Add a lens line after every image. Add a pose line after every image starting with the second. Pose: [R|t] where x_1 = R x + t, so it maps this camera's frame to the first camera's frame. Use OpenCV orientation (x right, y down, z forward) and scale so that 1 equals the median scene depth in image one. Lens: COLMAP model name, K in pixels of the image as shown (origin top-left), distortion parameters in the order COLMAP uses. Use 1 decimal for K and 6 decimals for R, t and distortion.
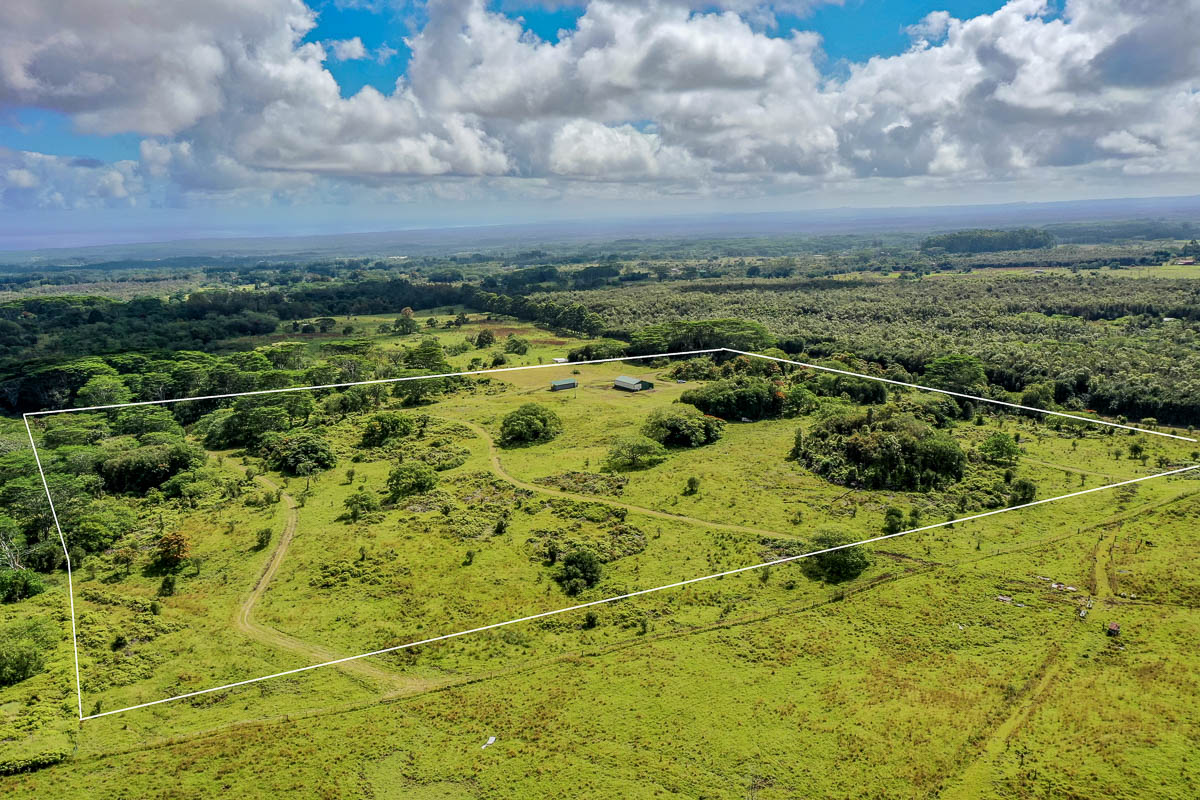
lens RADIAL K [[972.4, 0, 600.0], [0, 972.4, 400.0], [0, 0, 1]] dist [0.010029, -0.003335]
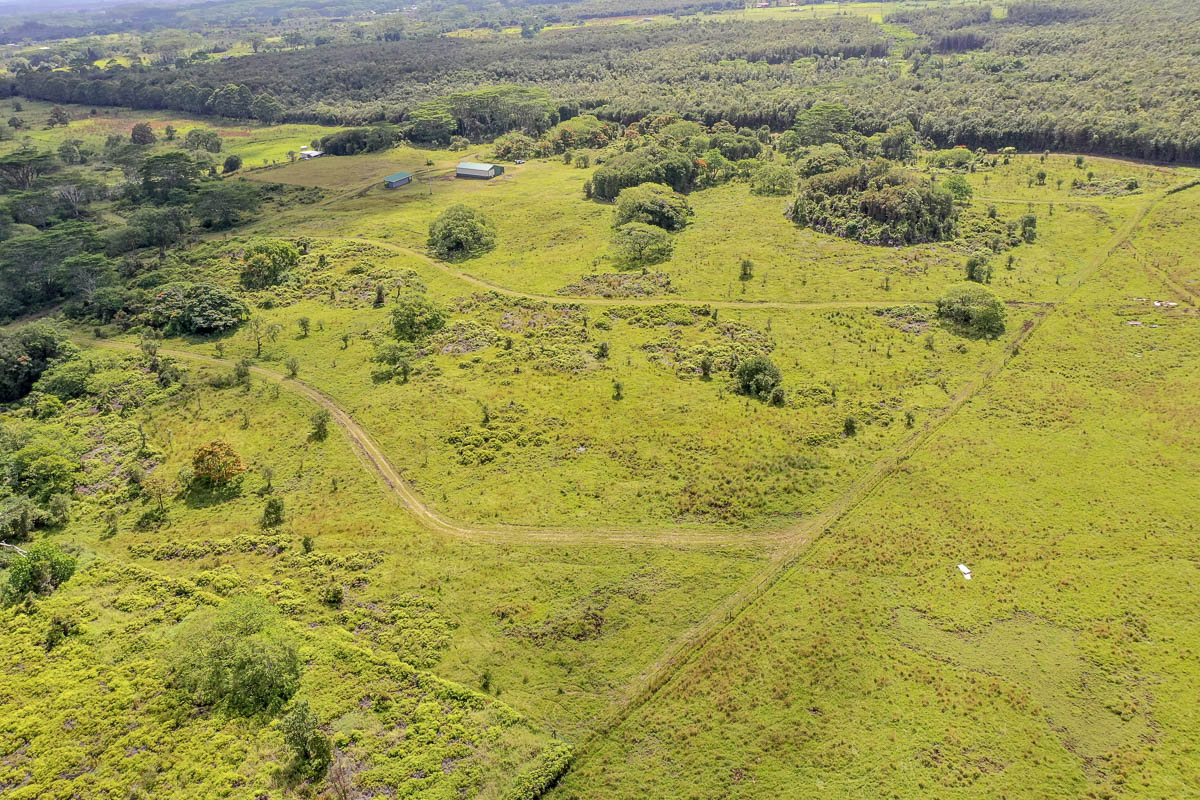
lens RADIAL K [[972.4, 0, 600.0], [0, 972.4, 400.0], [0, 0, 1]] dist [0.010029, -0.003335]
pose [[0.880976, -0.211051, 0.423483, -0.451808], [0.109028, 0.961472, 0.252356, -0.042404], [-0.460428, -0.176149, 0.870045, 0.228015]]
